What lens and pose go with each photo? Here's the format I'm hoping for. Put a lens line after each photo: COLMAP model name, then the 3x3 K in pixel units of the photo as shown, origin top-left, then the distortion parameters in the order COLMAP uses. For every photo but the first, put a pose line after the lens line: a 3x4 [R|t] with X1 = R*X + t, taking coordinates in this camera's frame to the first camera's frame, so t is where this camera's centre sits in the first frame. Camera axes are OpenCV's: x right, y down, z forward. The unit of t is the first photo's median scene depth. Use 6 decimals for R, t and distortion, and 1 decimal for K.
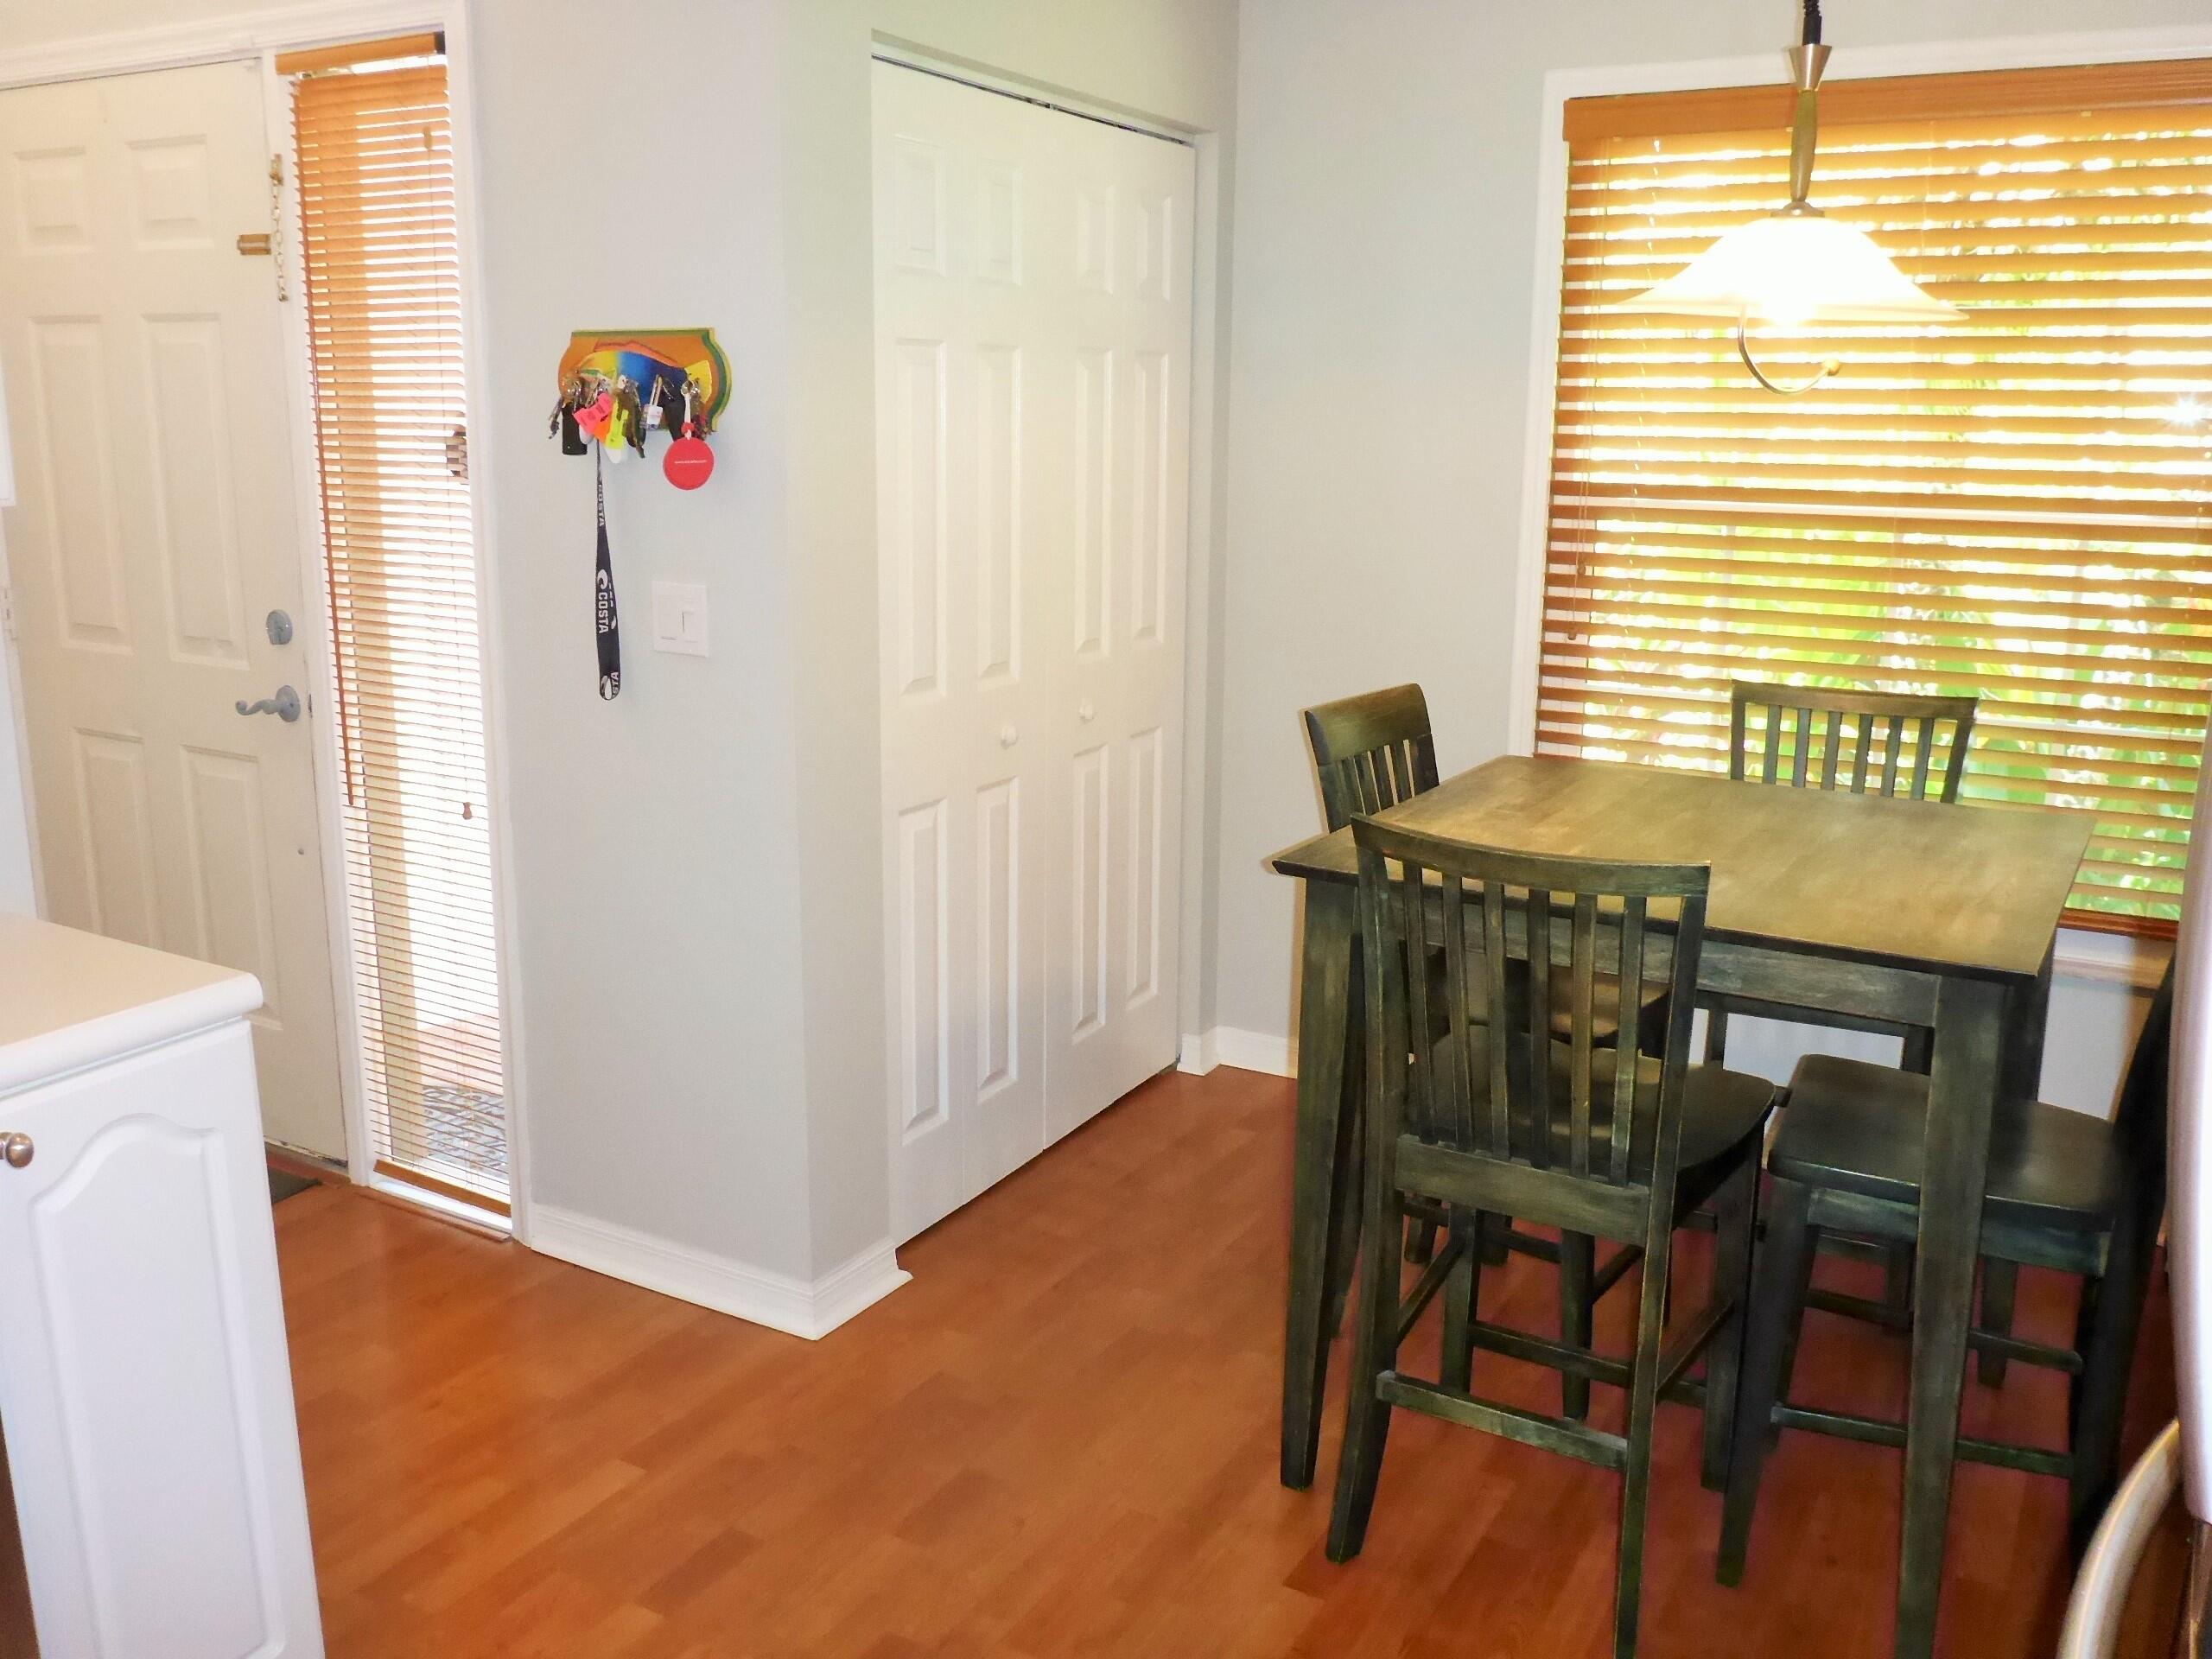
lens RADIAL K [[1854.1, 0, 1108.2], [0, 1854.1, 817.3], [0, 0, 1]] dist [-0.036380, 0.013892]
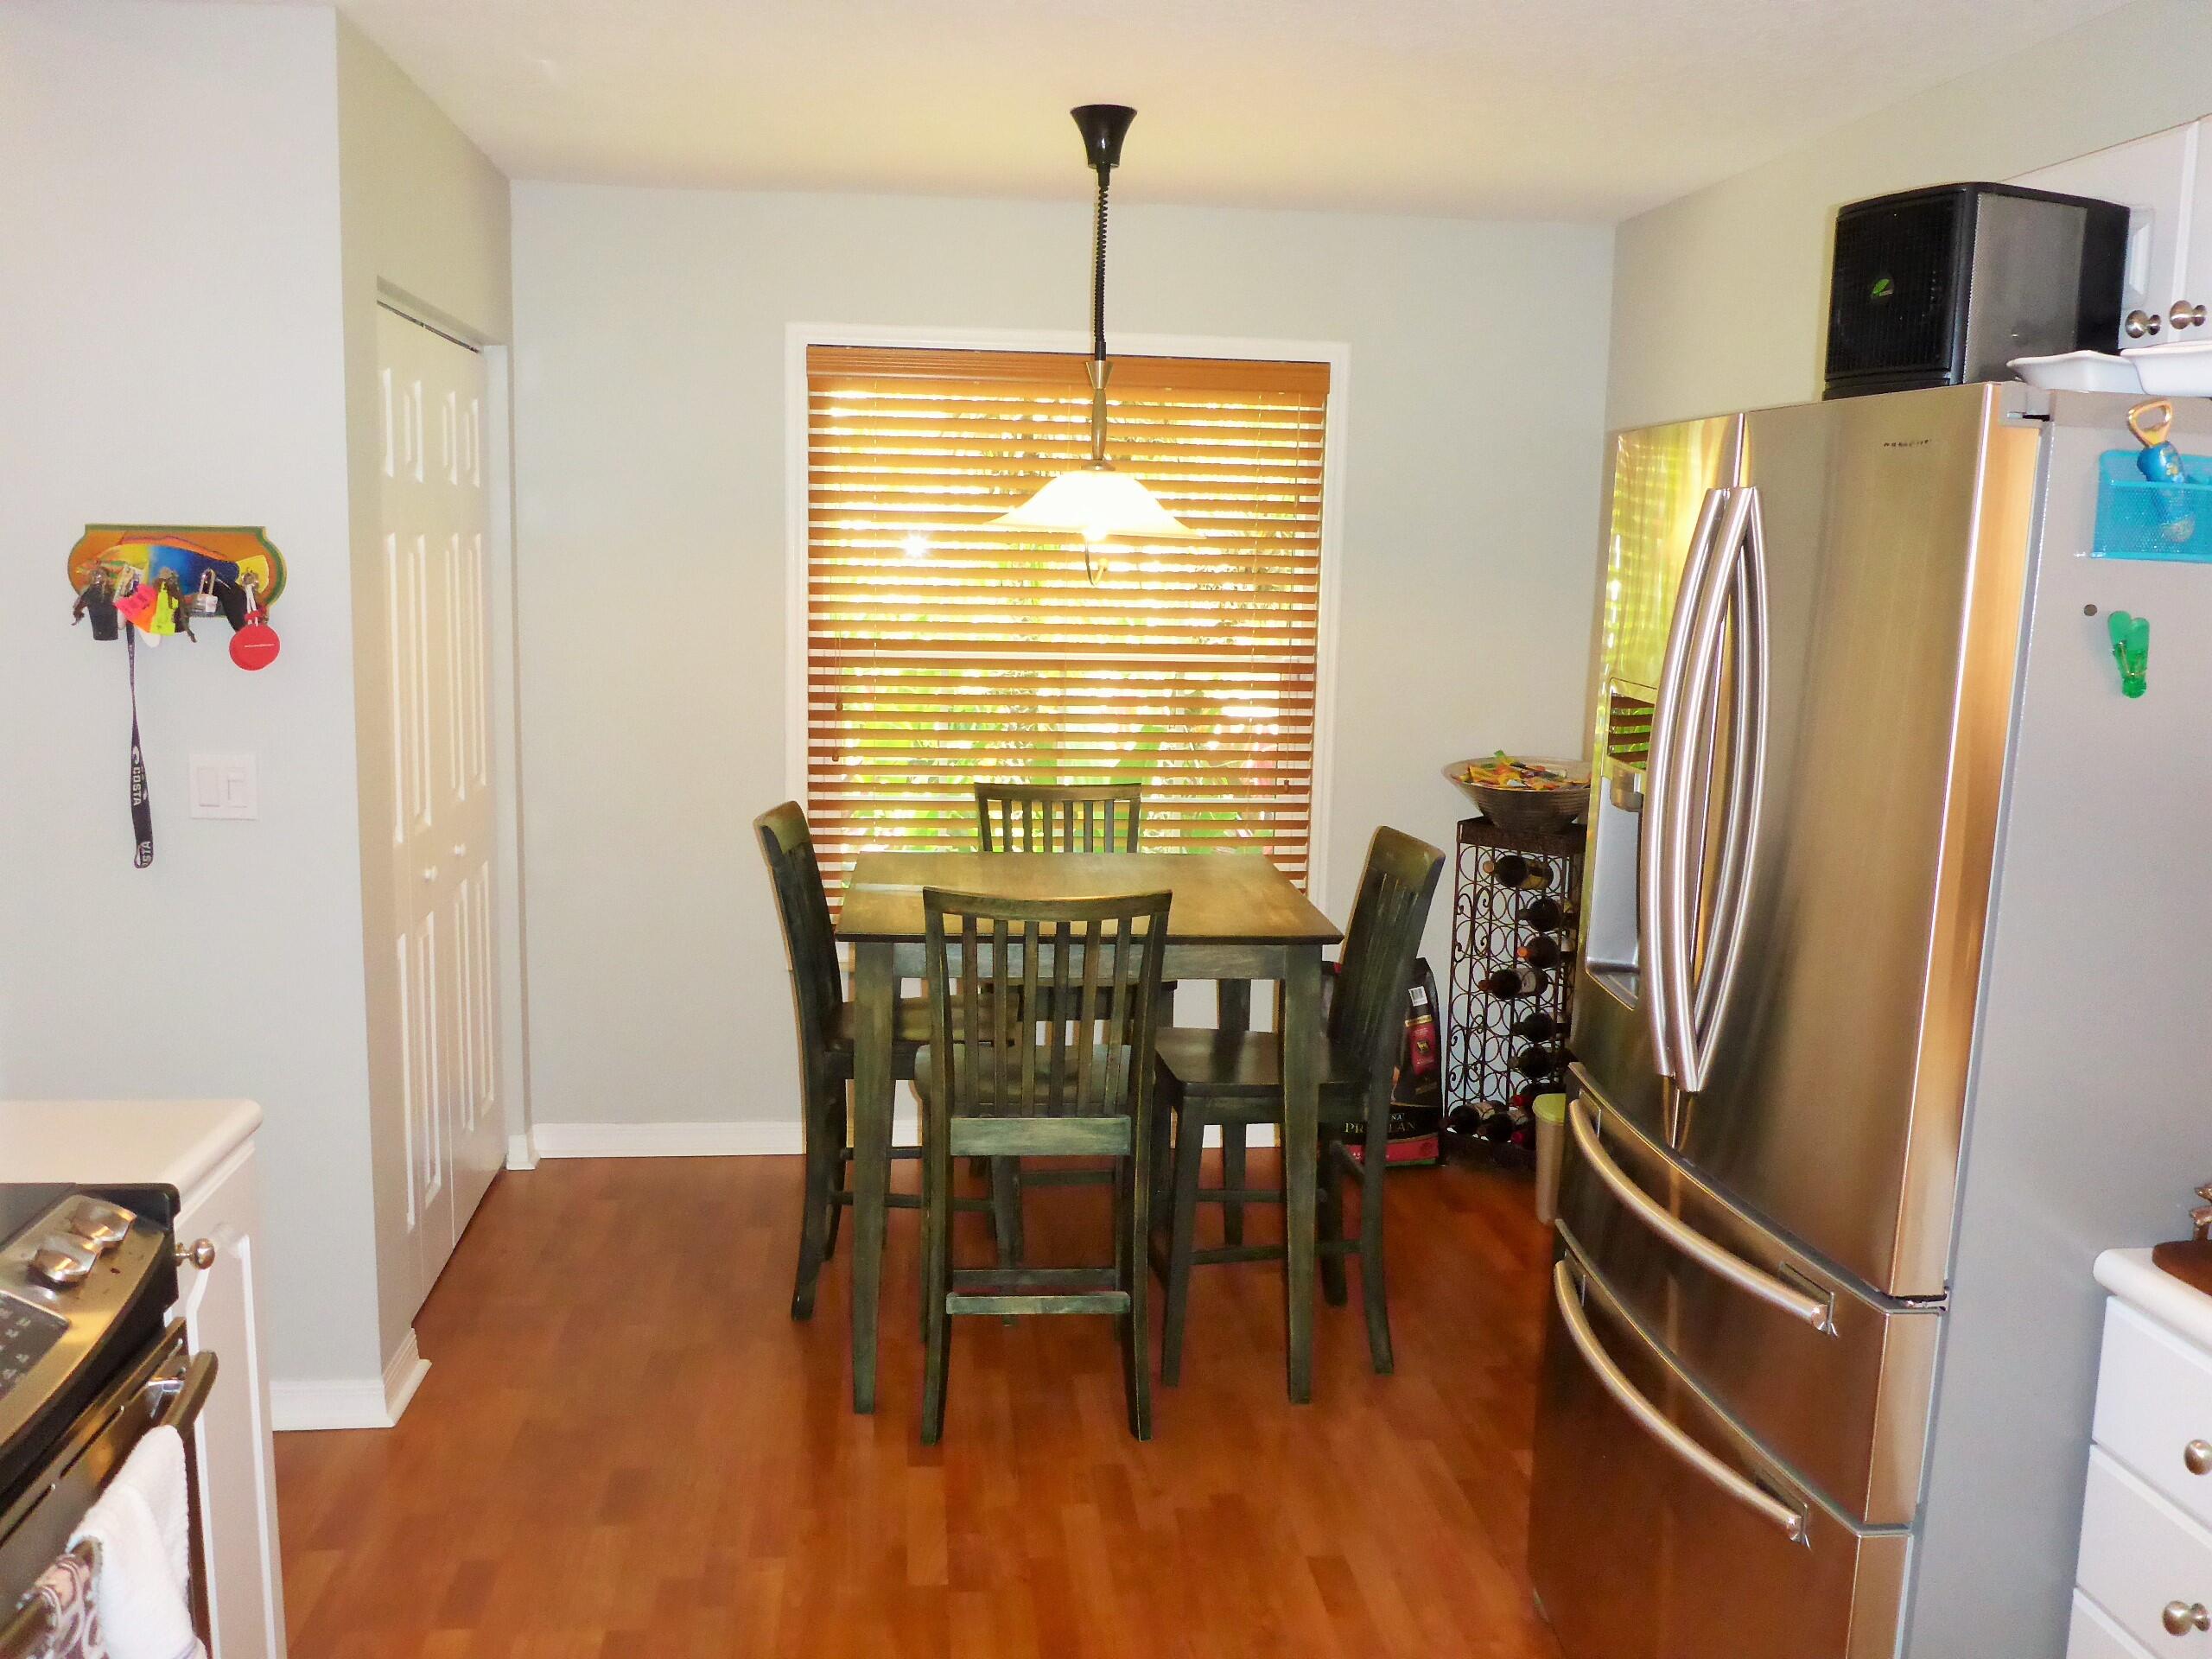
lens RADIAL K [[1854.1, 0, 1099.9], [0, 1854.1, 839.2], [0, 0, 1]] dist [-0.036380, 0.013892]
pose [[0.813272, -0.080605, 0.576274, -0.432732], [0.112034, 0.993520, -0.019143, 0.002143], [-0.570997, 0.080130, 0.817032, -0.177683]]
